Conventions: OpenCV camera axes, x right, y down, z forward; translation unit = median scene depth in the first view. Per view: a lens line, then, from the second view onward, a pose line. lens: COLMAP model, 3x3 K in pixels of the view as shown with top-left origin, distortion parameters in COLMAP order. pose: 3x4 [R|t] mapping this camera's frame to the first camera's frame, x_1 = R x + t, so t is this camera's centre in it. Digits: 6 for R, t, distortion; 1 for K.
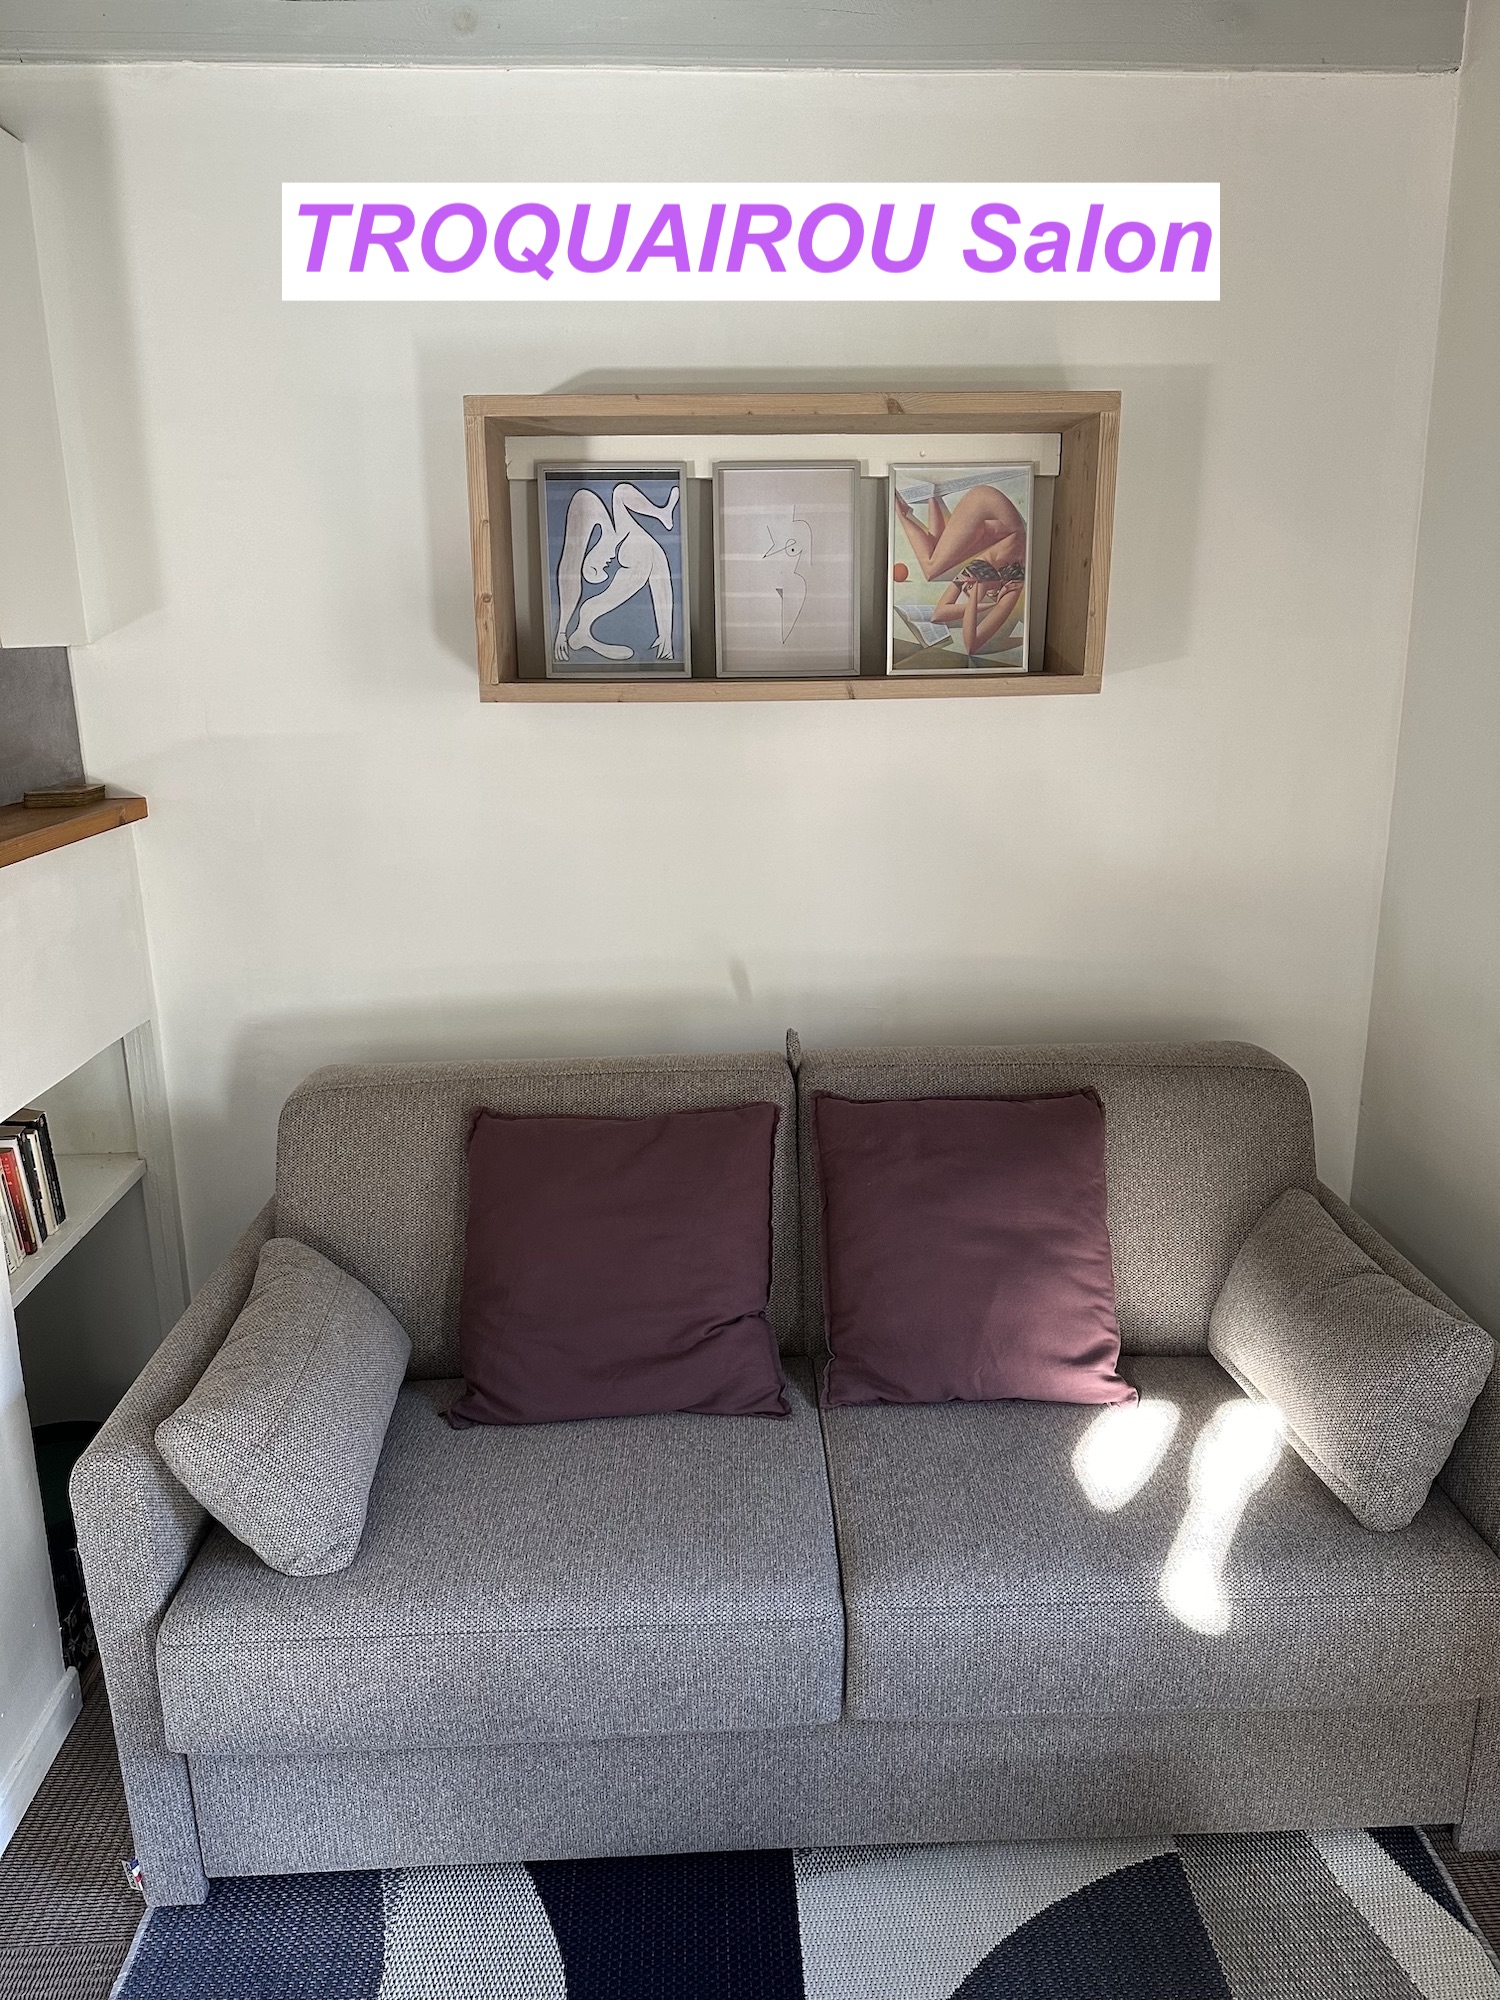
lens RADIAL K [[1405.7, 0, 748.7], [0, 1405.7, 1001.4], [0, 0, 1]] dist [0.025538, -0.045535]
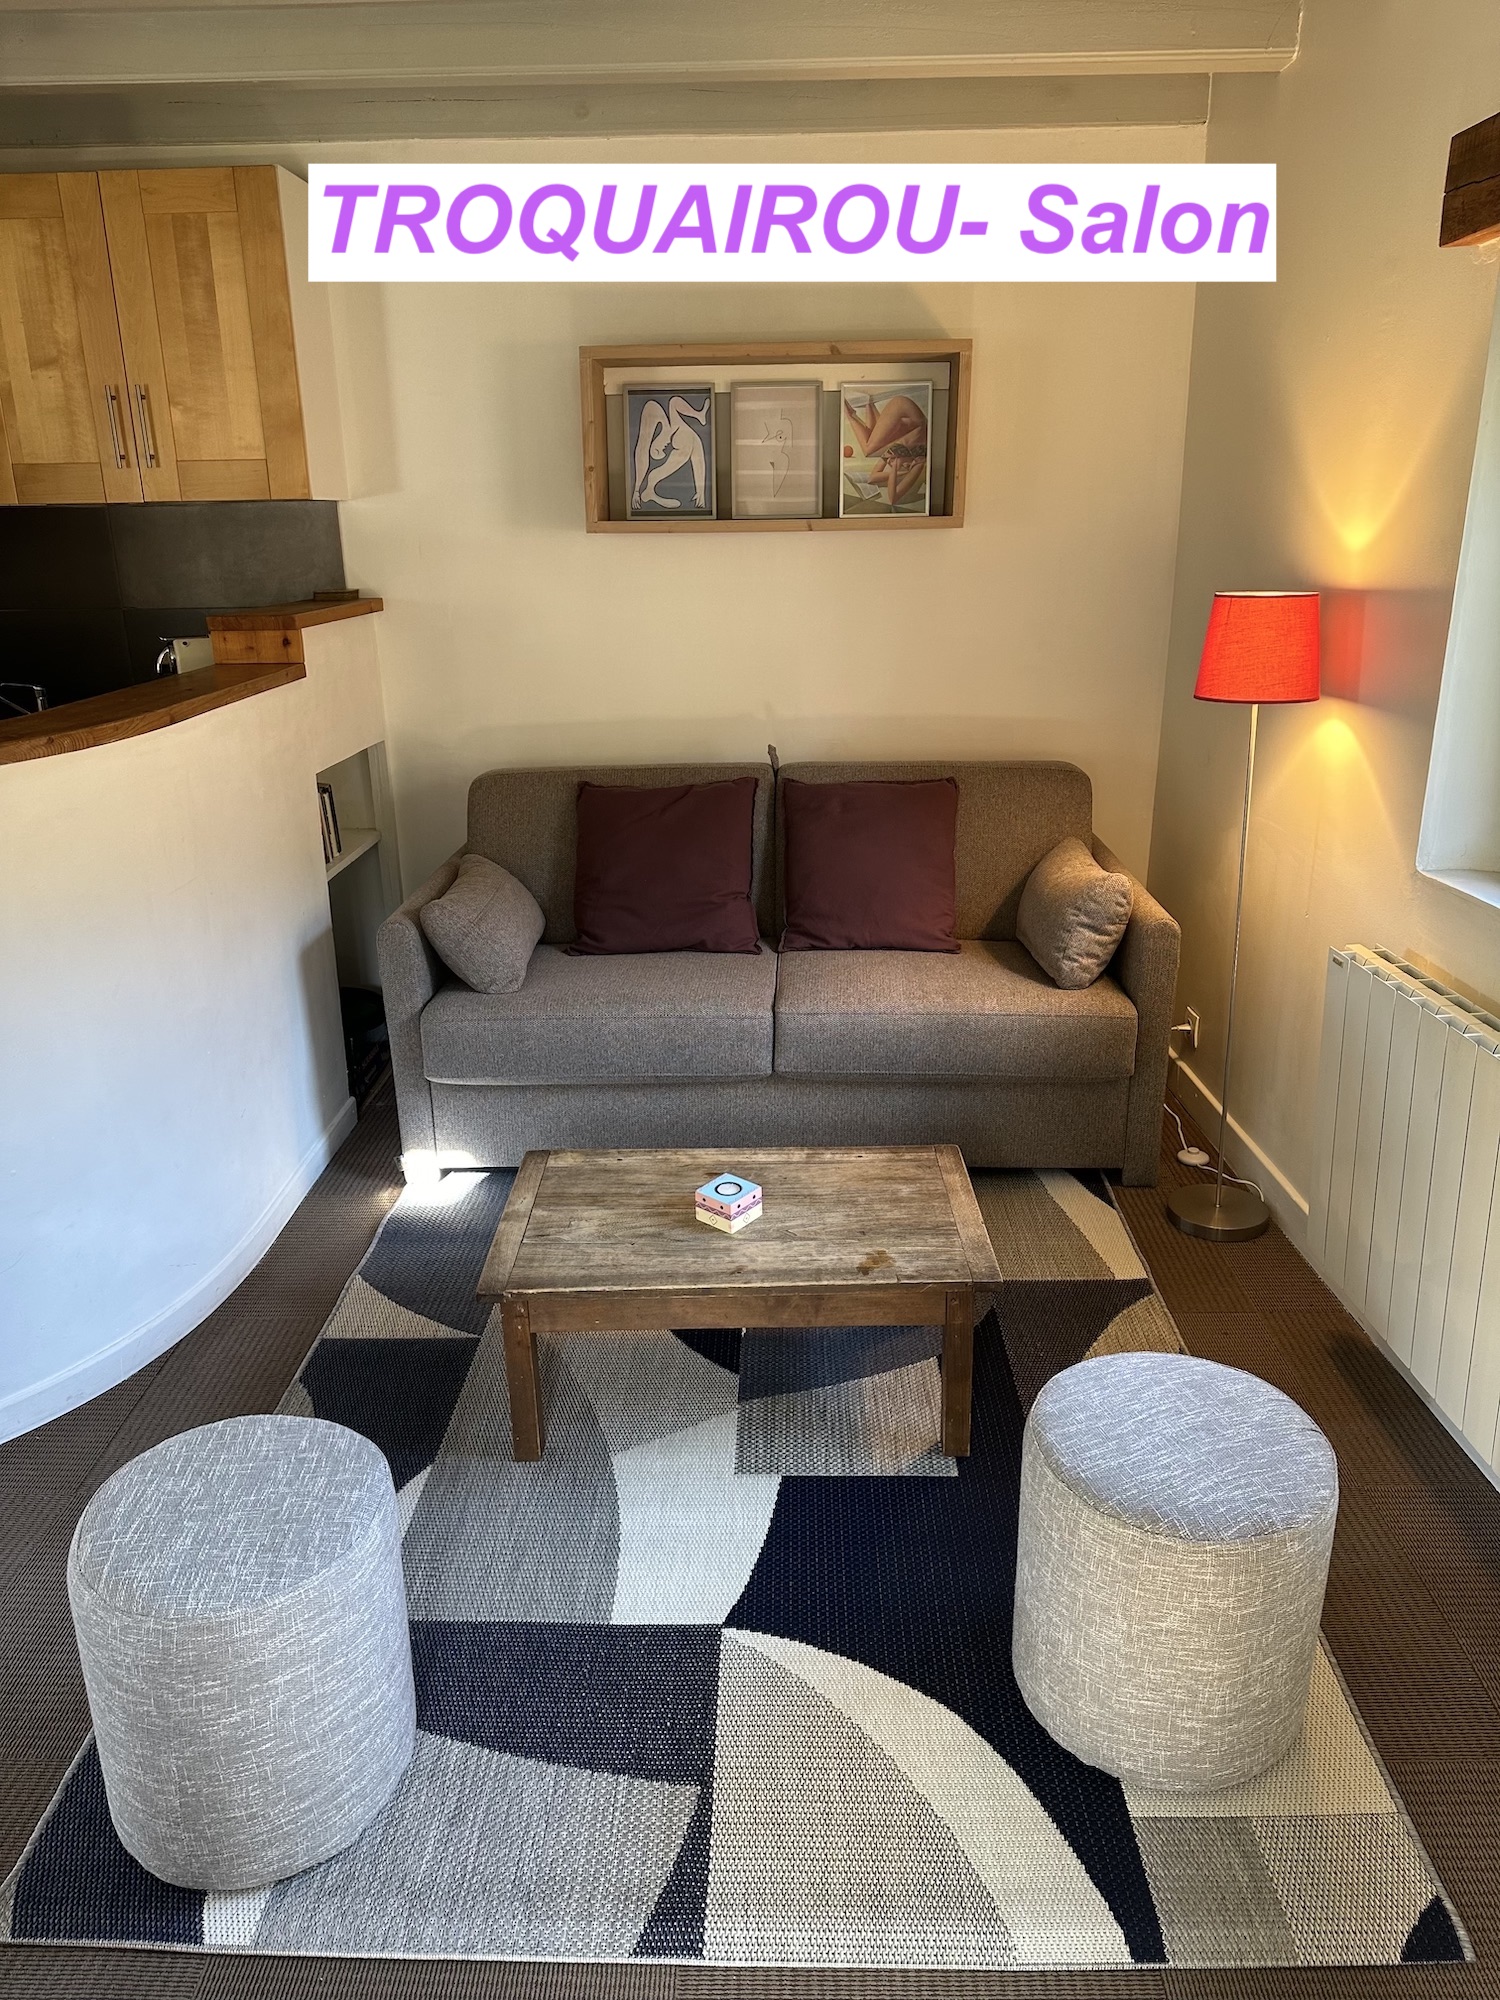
lens RADIAL K [[1405.7, 0, 740.0], [0, 1405.7, 1006.5], [0, 0, 1]] dist [0.025538, -0.045535]
pose [[0.997126, 0.023313, -0.072090, 0.118016], [-0.017345, 0.996454, 0.082336, 0.197367], [0.073753, -0.080849, 0.993994, -0.663794]]
